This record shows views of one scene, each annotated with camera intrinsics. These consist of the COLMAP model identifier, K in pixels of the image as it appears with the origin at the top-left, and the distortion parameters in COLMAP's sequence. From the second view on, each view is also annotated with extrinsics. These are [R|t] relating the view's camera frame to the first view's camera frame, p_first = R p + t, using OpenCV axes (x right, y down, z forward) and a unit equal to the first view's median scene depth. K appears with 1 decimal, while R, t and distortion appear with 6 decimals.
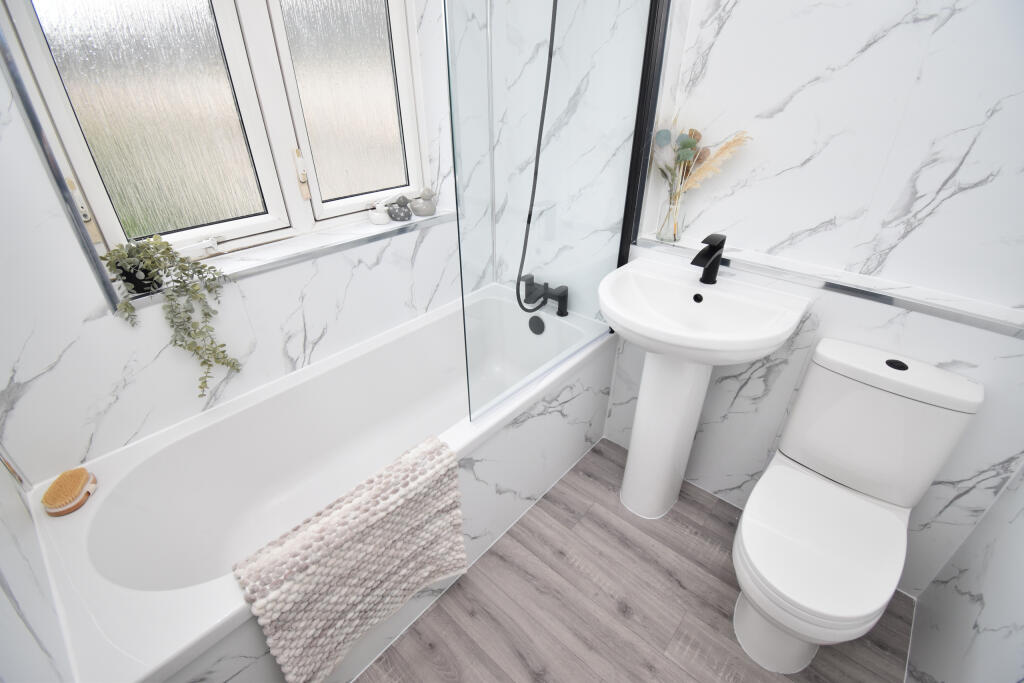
lens RADIAL K [[455.1, 0, 512.0], [0, 455.1, 341.5], [0, 0, 1]] dist [0.001636, -0.017078]
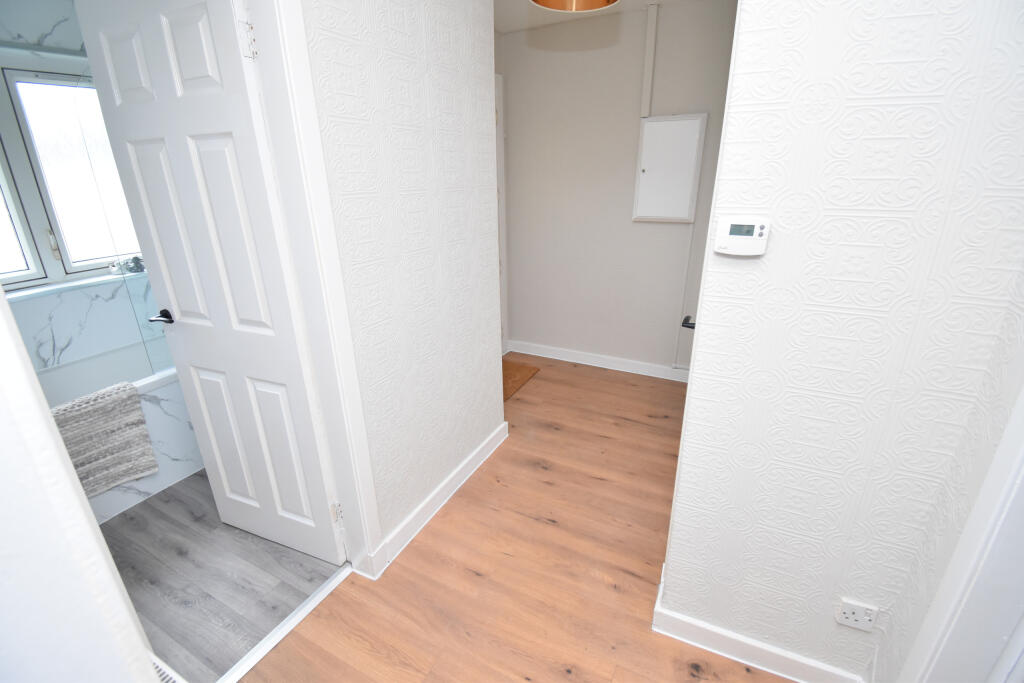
lens RADIAL K [[455.1, 0, 512.0], [0, 455.1, 341.5], [0, 0, 1]] dist [0.001636, -0.017078]
pose [[0.968200, -0.099755, 0.229429, 0.699927], [0.139103, 0.976892, -0.162275, 0.440952], [-0.207940, 0.189029, 0.959703, -0.776360]]
